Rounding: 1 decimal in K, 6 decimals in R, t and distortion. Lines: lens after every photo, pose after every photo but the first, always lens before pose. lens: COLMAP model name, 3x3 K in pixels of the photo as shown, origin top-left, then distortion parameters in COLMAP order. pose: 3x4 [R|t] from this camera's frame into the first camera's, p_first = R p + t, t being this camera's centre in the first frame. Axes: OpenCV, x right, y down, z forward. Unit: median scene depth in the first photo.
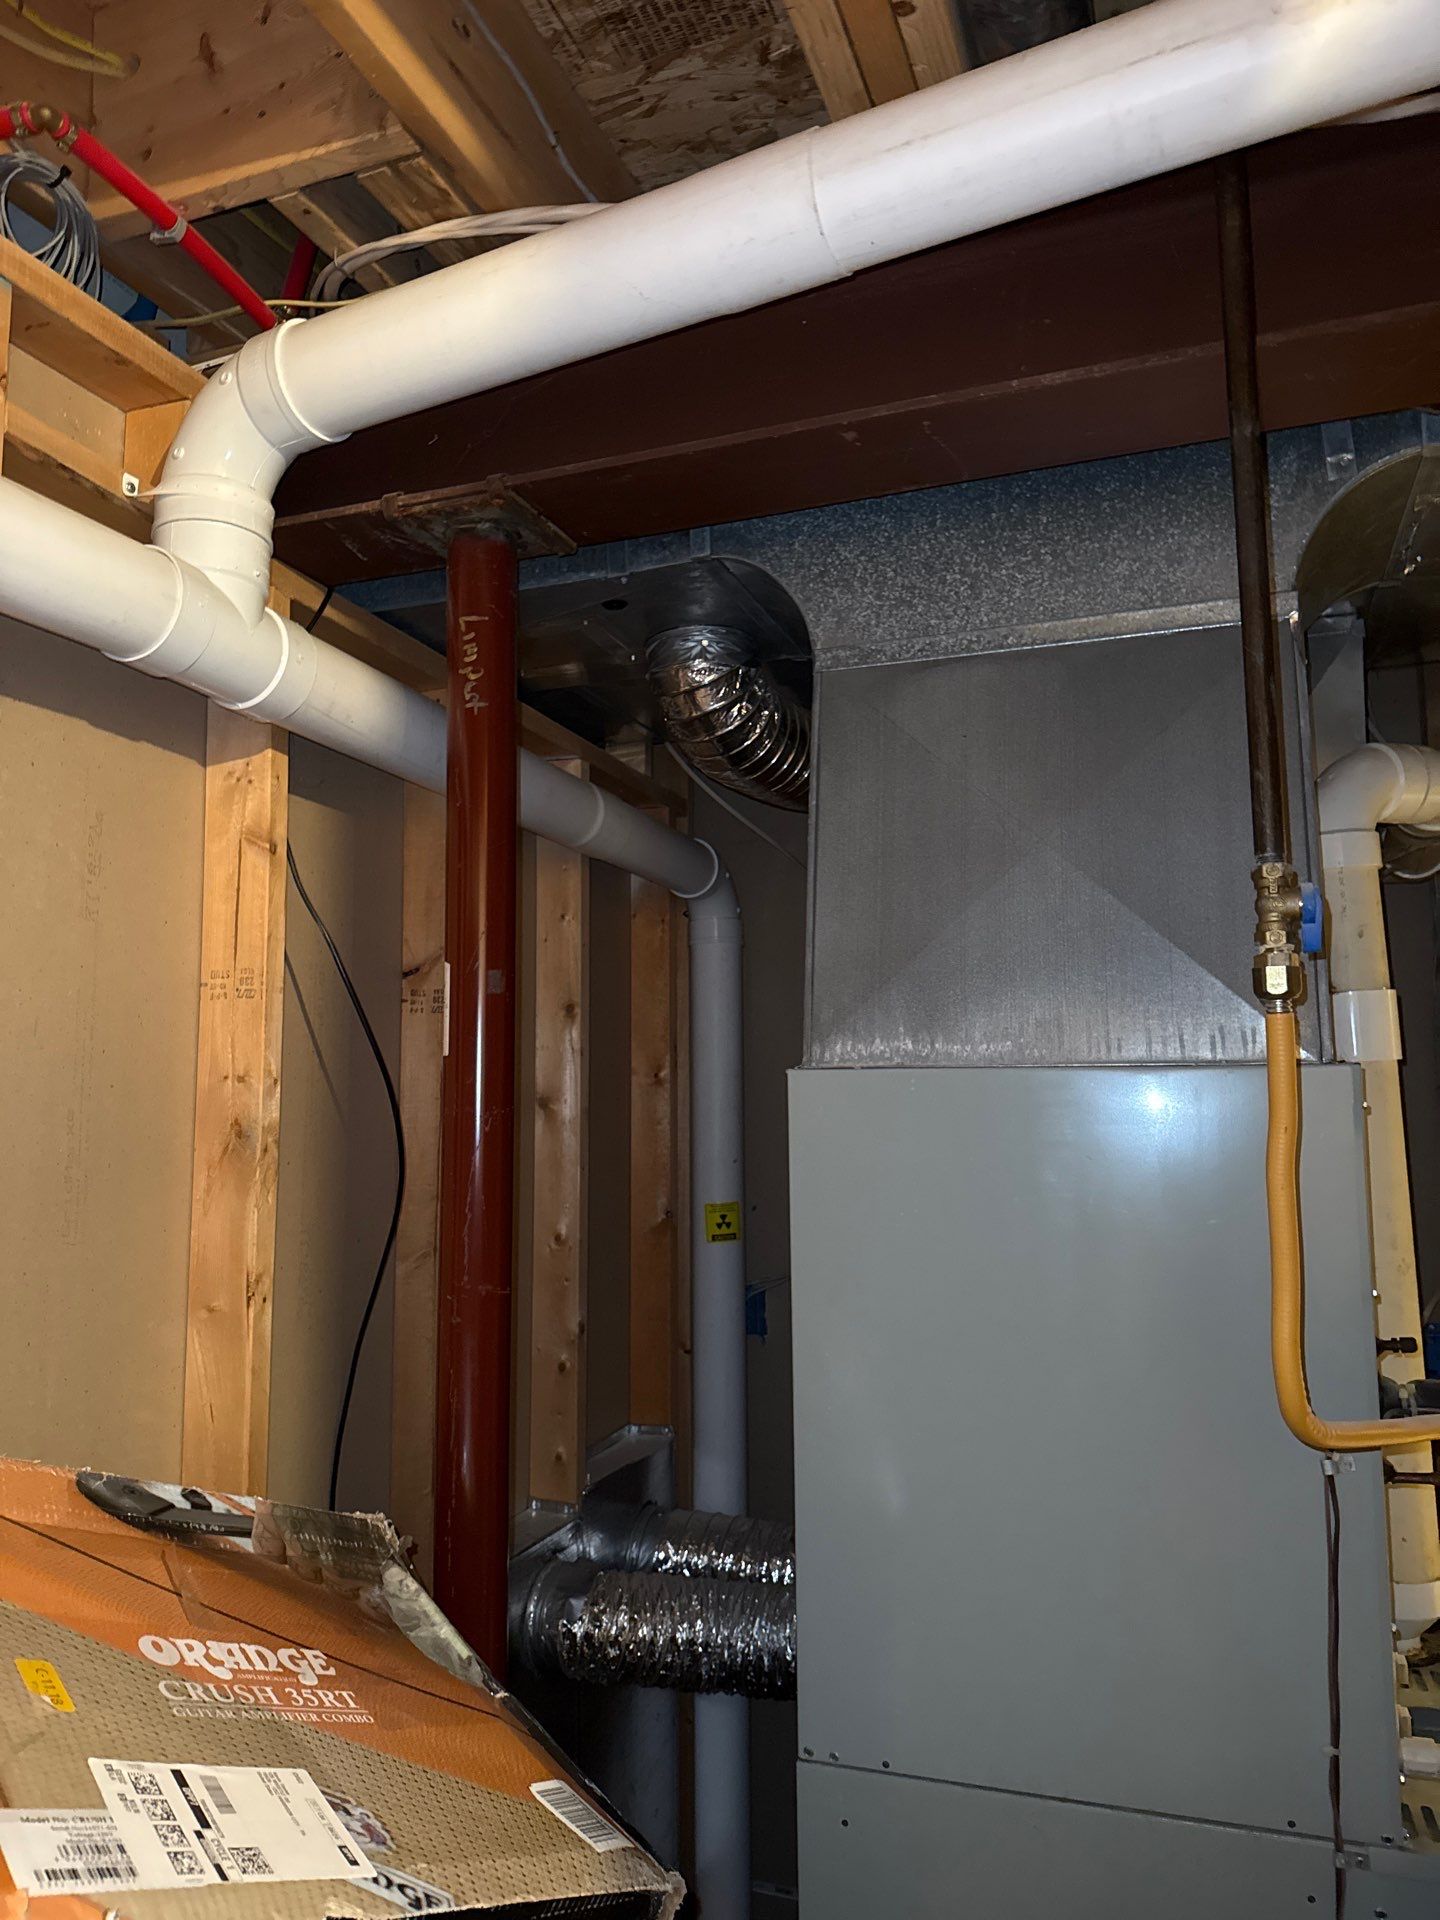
lens RADIAL K [[1351.4, 0, 722.7], [0, 1351.4, 966.6], [0, 0, 1]] dist [0.043548, -0.066321]
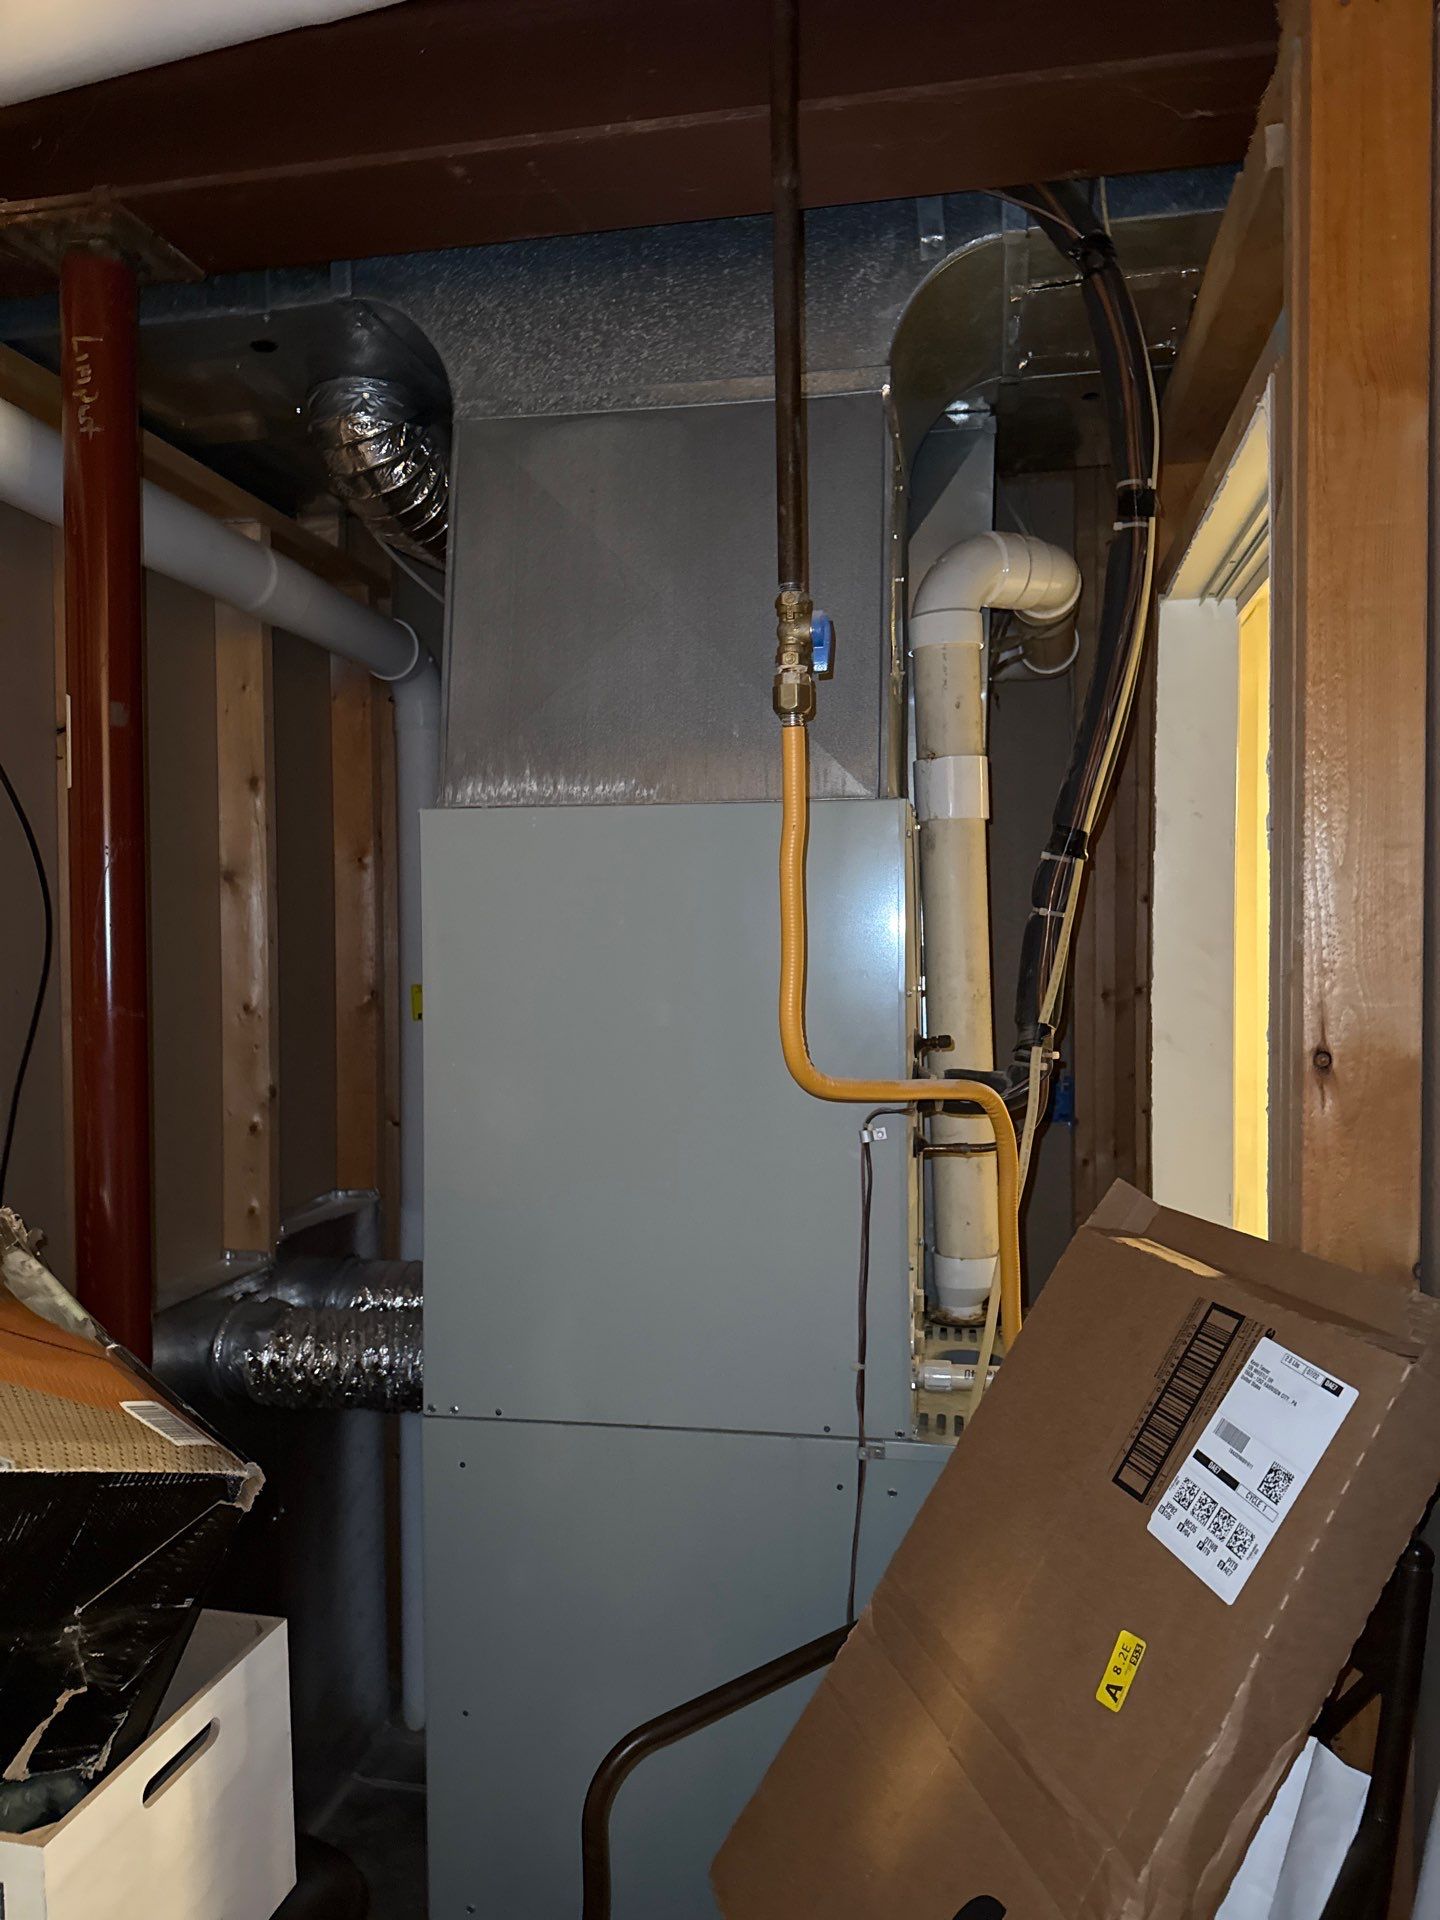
lens RADIAL K [[1407.2, 0, 856.8], [0, 1407.2, 1044.8], [0, 0, 1]] dist [0.055353, -0.068954]
pose [[0.986585, -0.001634, 0.163242, 0.196684], [-0.018215, 0.992603, 0.120027, 0.116085], [-0.162230, -0.121390, 0.979258, -0.156963]]
